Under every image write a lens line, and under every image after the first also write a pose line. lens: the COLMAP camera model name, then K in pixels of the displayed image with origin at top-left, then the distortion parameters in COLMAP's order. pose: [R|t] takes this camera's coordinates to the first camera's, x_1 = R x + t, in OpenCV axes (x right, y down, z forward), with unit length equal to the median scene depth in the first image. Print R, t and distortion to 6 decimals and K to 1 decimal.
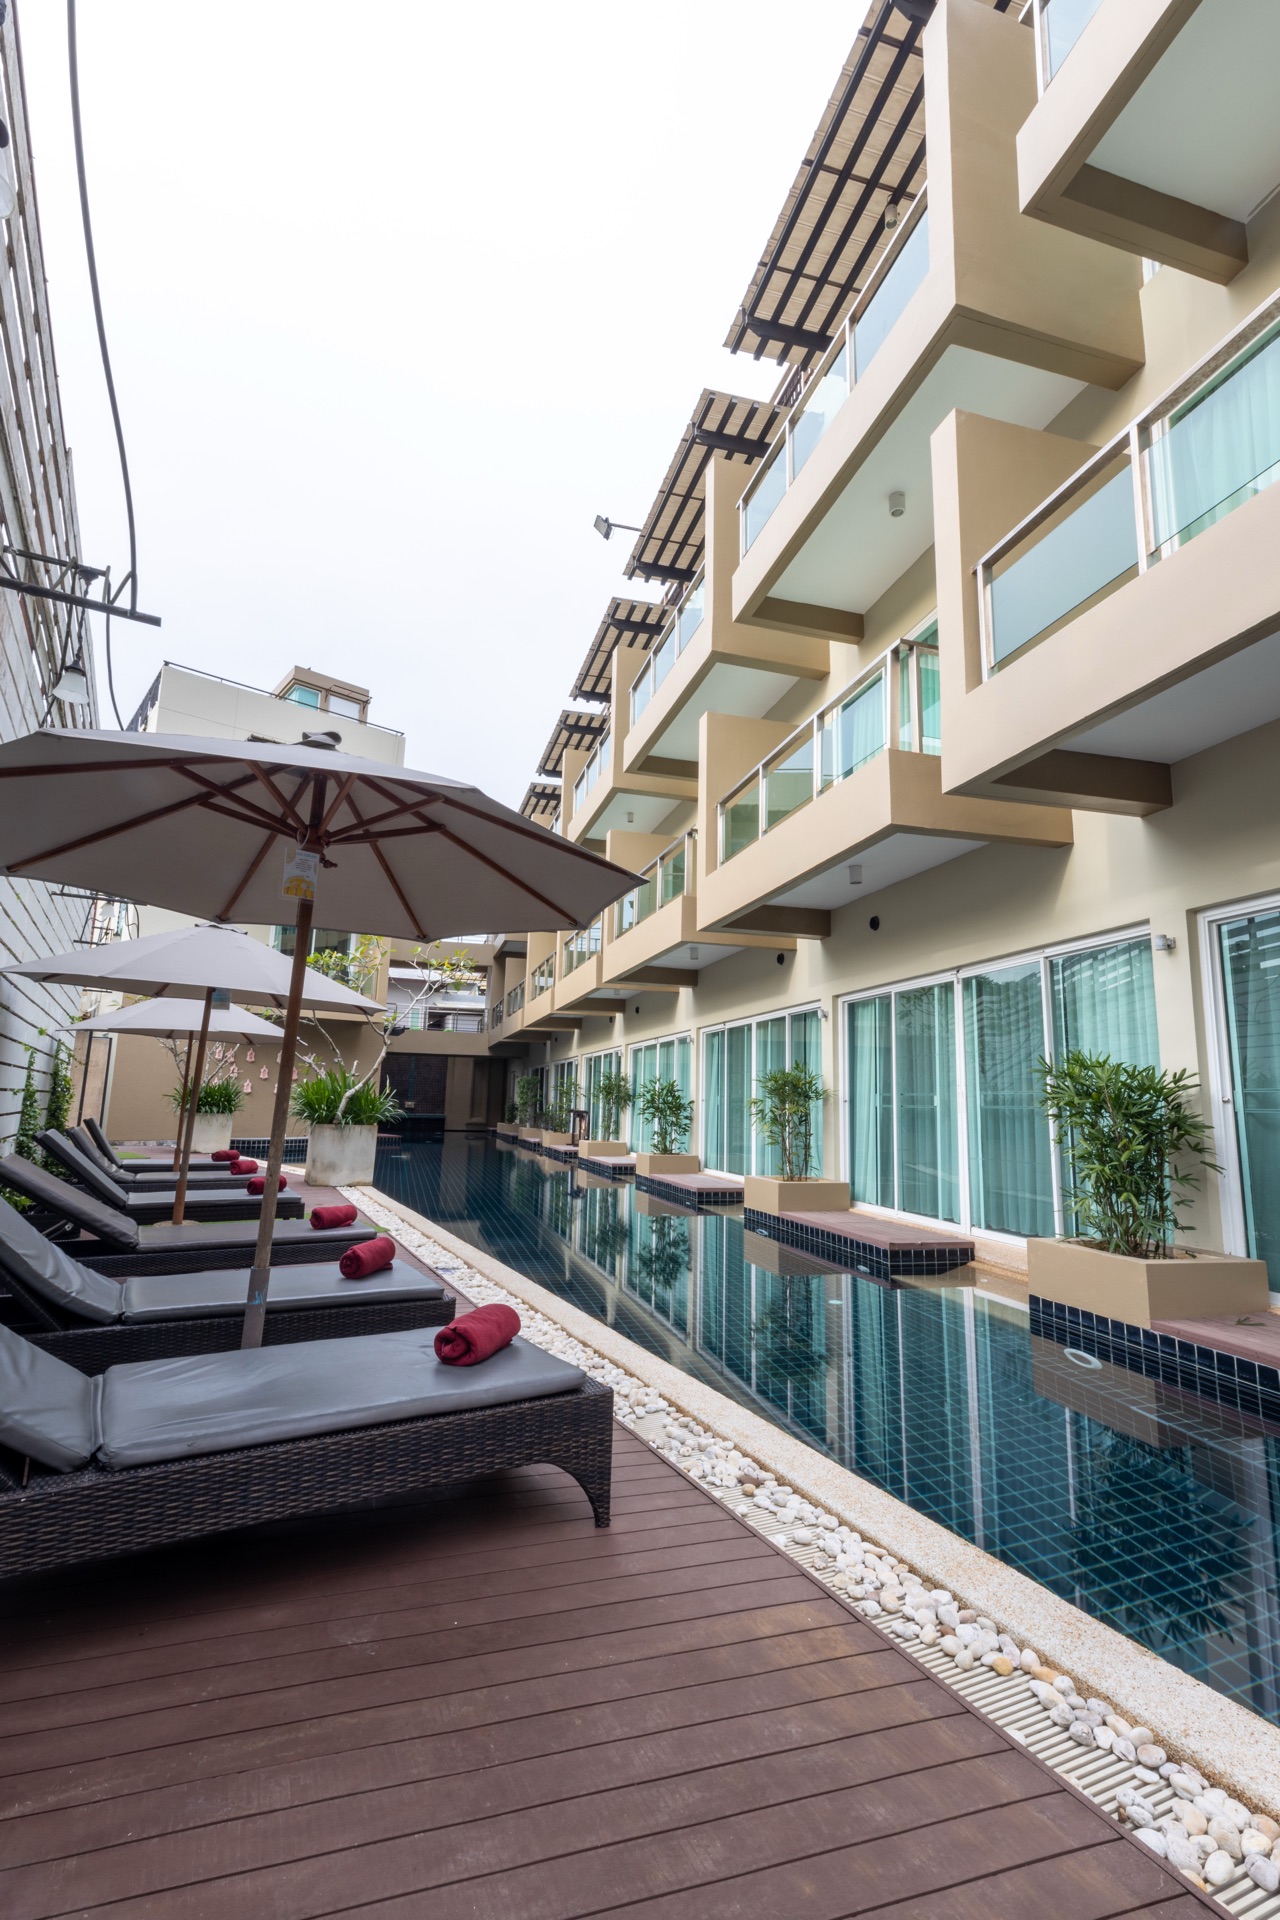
lens RADIAL K [[863.8, 0, 640.0], [0, 863.8, 960.0], [0, 0, 1]] dist [0.006323, -0.000084]
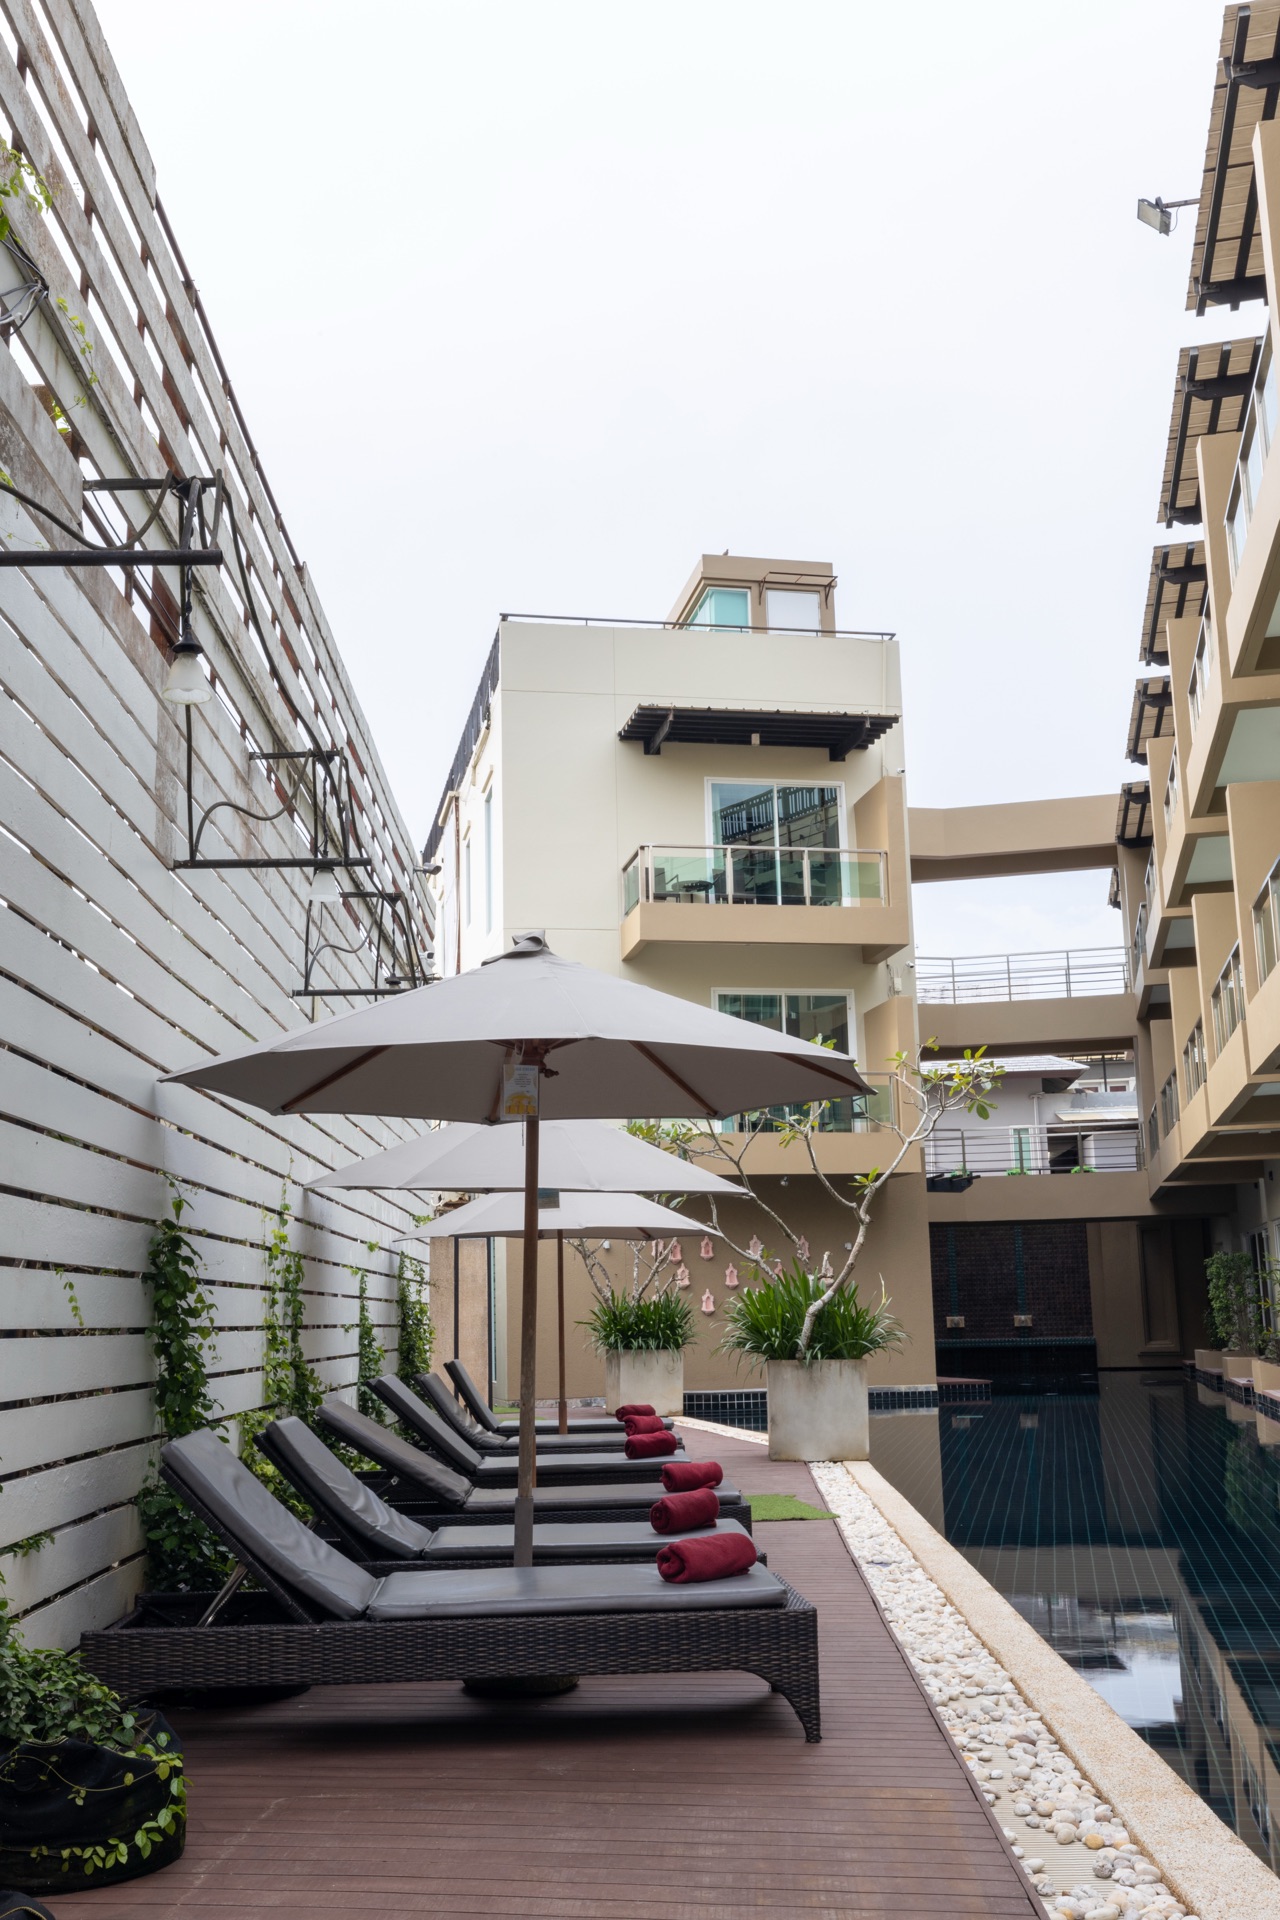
lens RADIAL K [[1823.4, 0, 640.0], [0, 1823.4, 960.0], [0, 0, 1]] dist [-0.002663, 0.008147]
pose [[0.879641, -0.134546, -0.456211, 0.222990], [0.121520, 0.990897, -0.057926, -0.036187], [0.459852, -0.004485, 0.887984, -0.245969]]
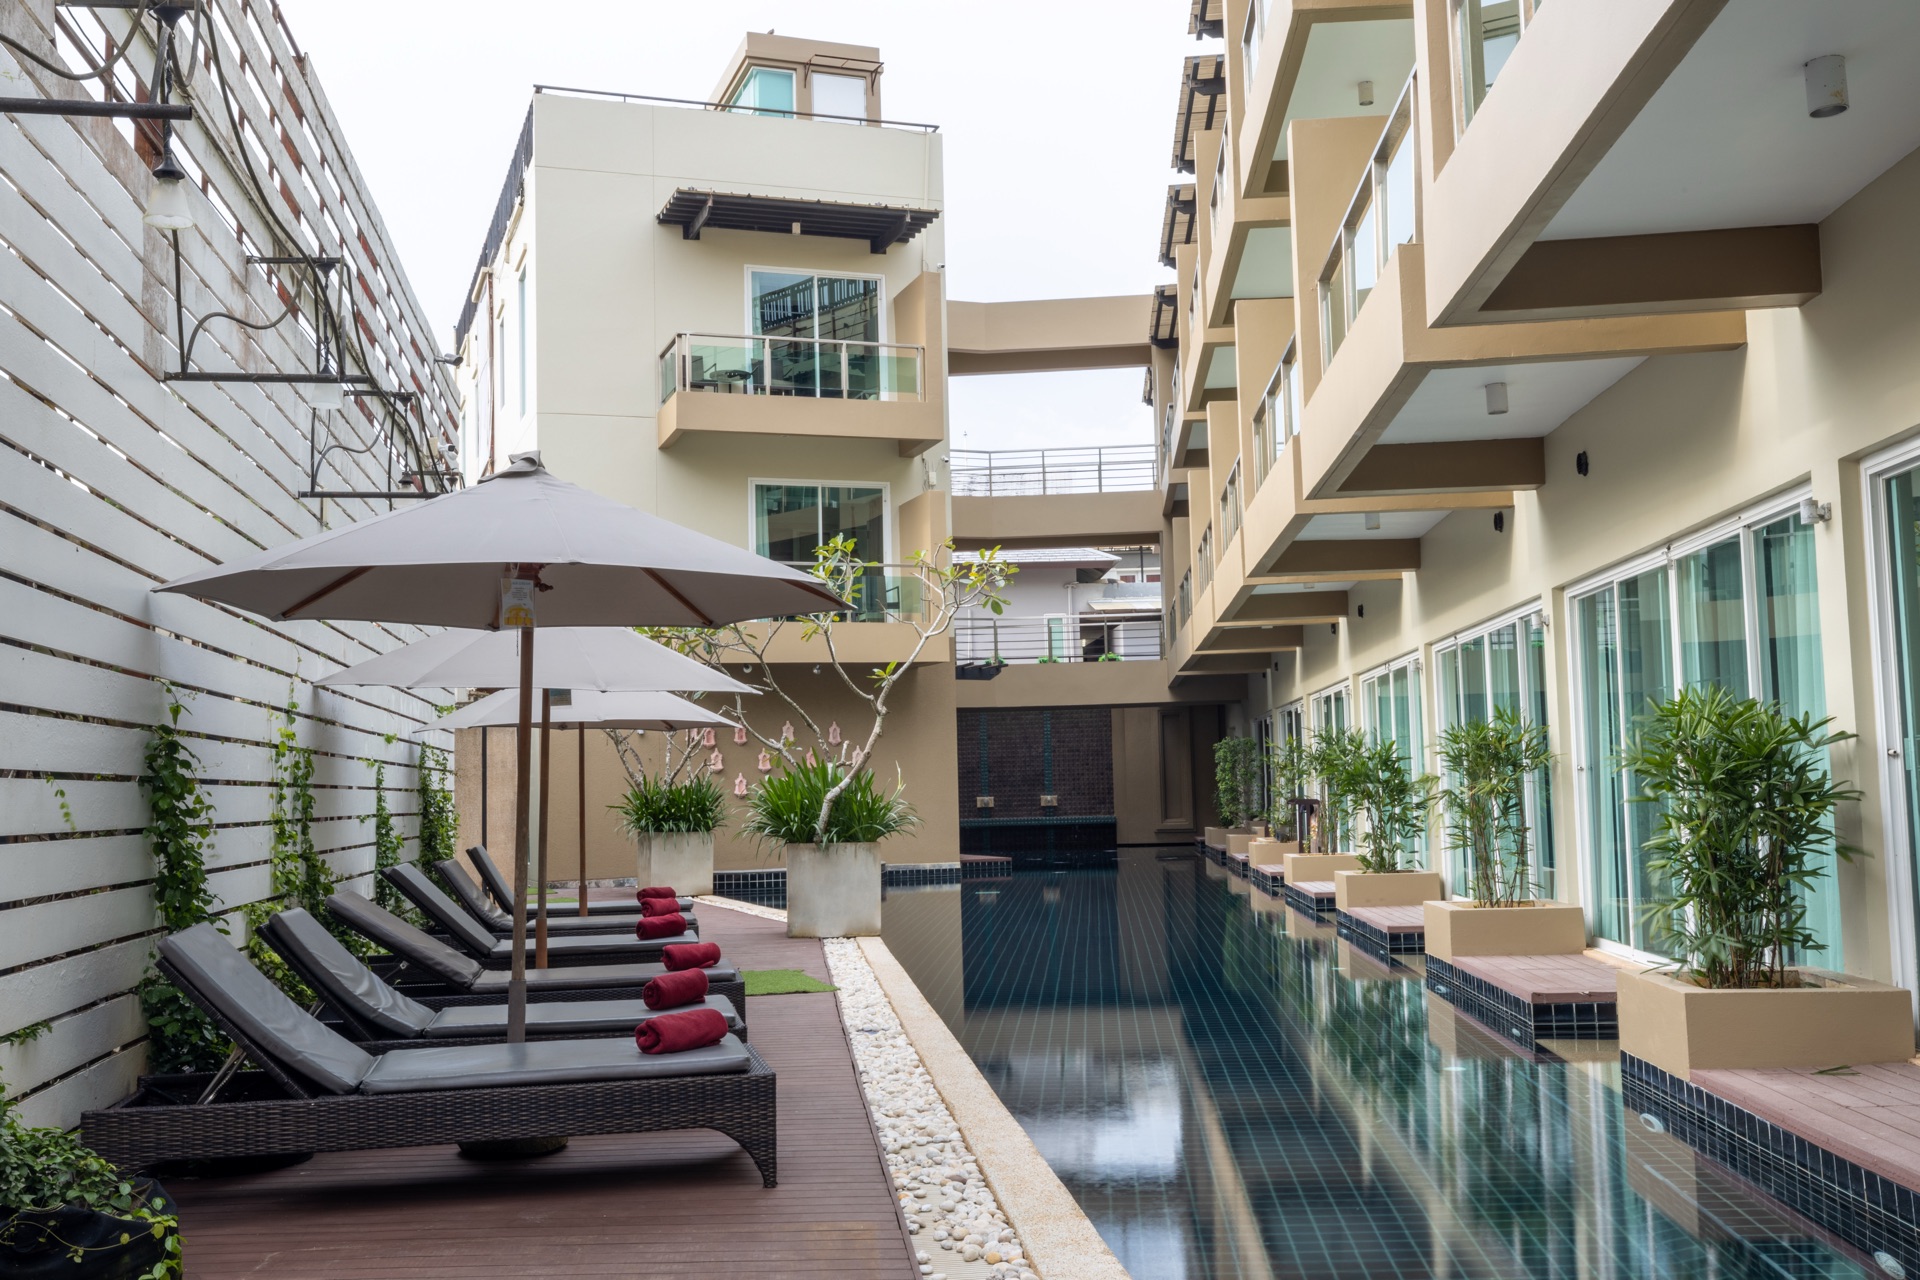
lens RADIAL K [[1823.4, 0, 960.0], [0, 1823.4, 640.0], [0, 0, 1]] dist [-0.002663, 0.008147]
pose [[0.939530, -0.076072, -0.333910, 0.269229], [0.103970, 0.992357, 0.066462, -0.048019], [0.326302, -0.097159, 0.940259, -0.280730]]
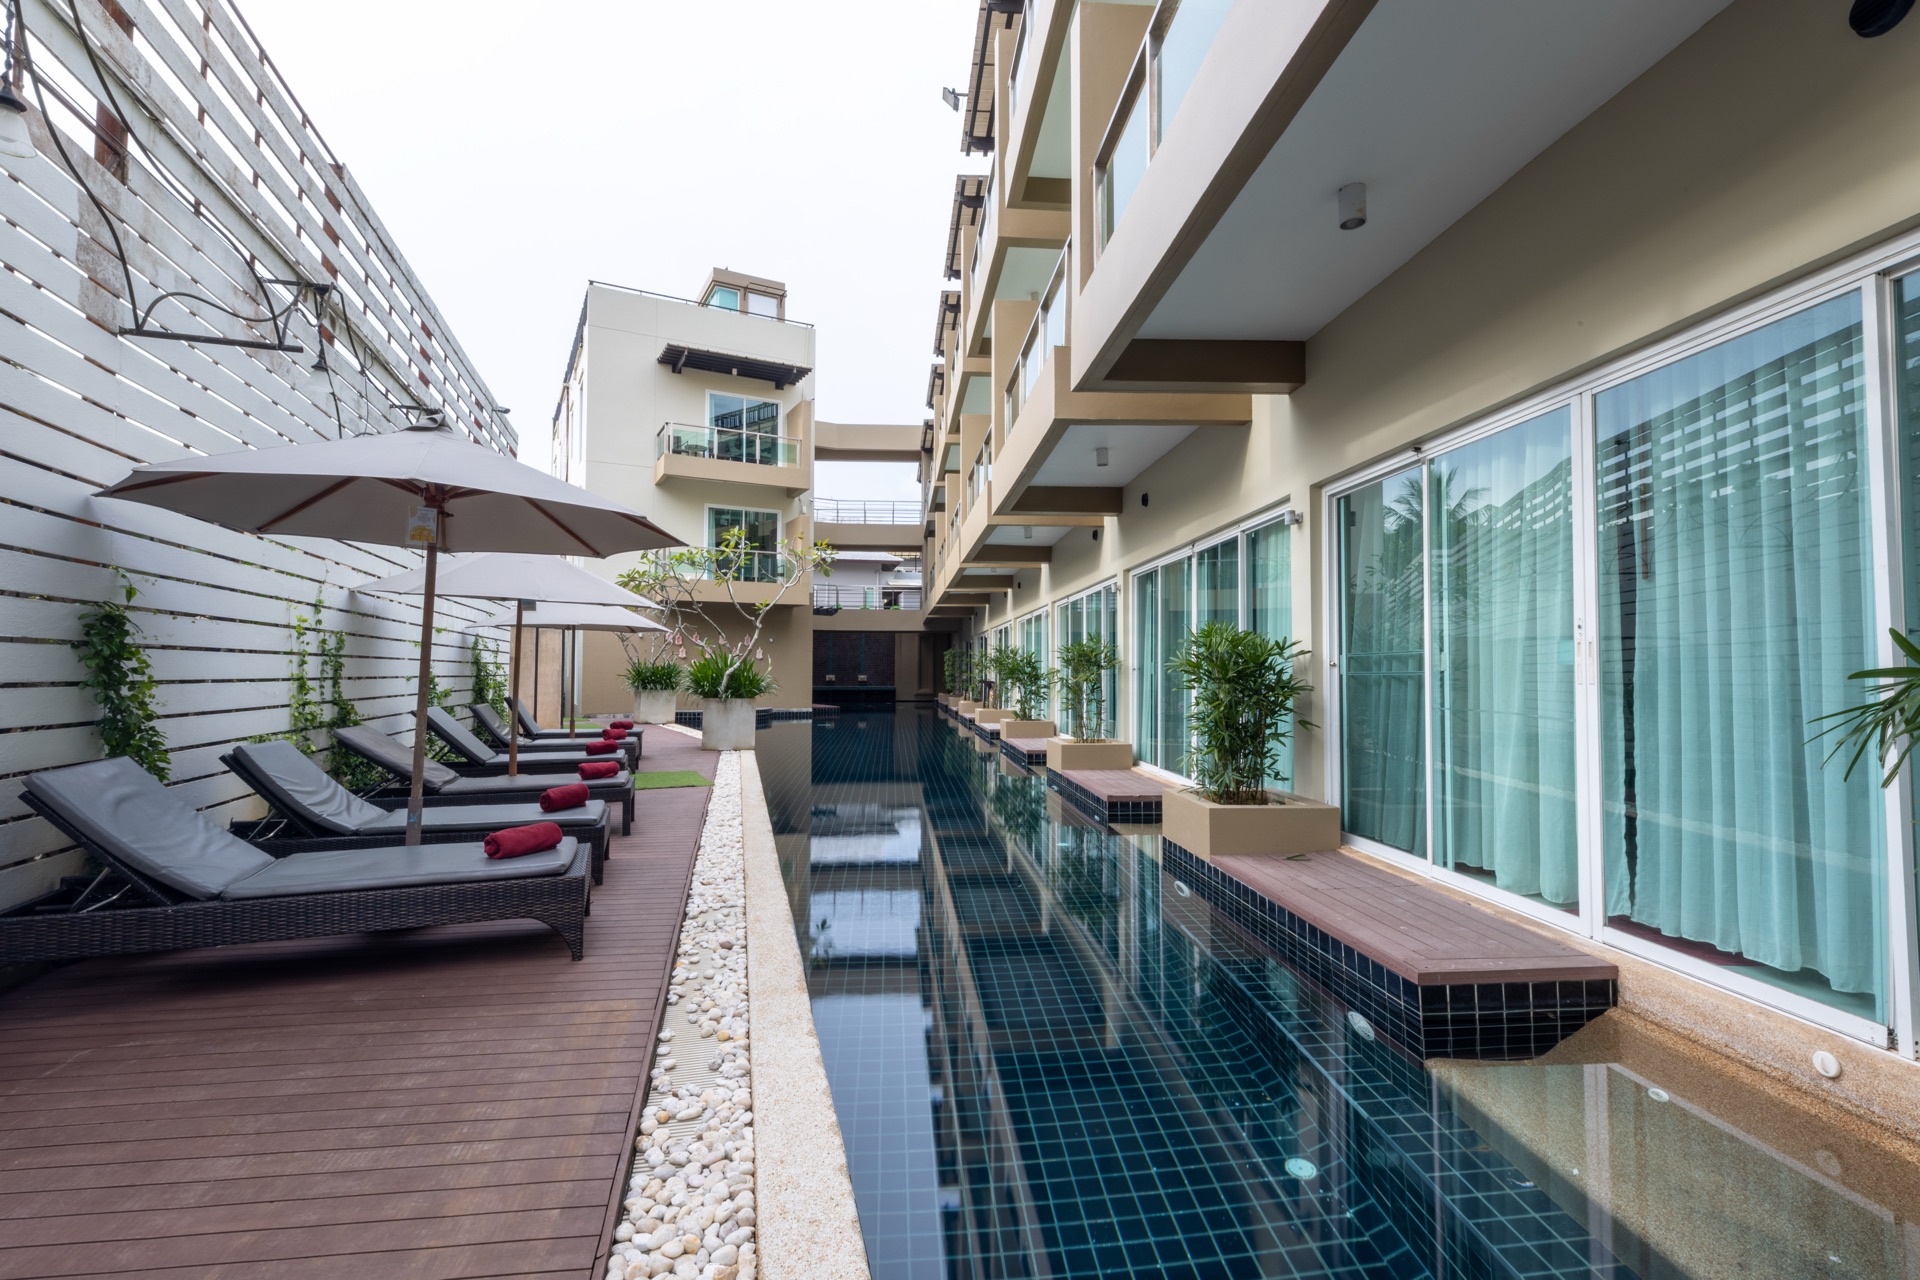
lens RADIAL K [[865.2, 0, 958.8], [0, 865.2, 639.3], [0, 0, 1]] dist [0.007470, 0.000035]
pose [[0.980948, -0.029227, -0.192060, 0.239007], [0.053090, 0.991316, 0.120304, -0.012839], [0.186876, -0.128209, 0.973982, -0.072755]]
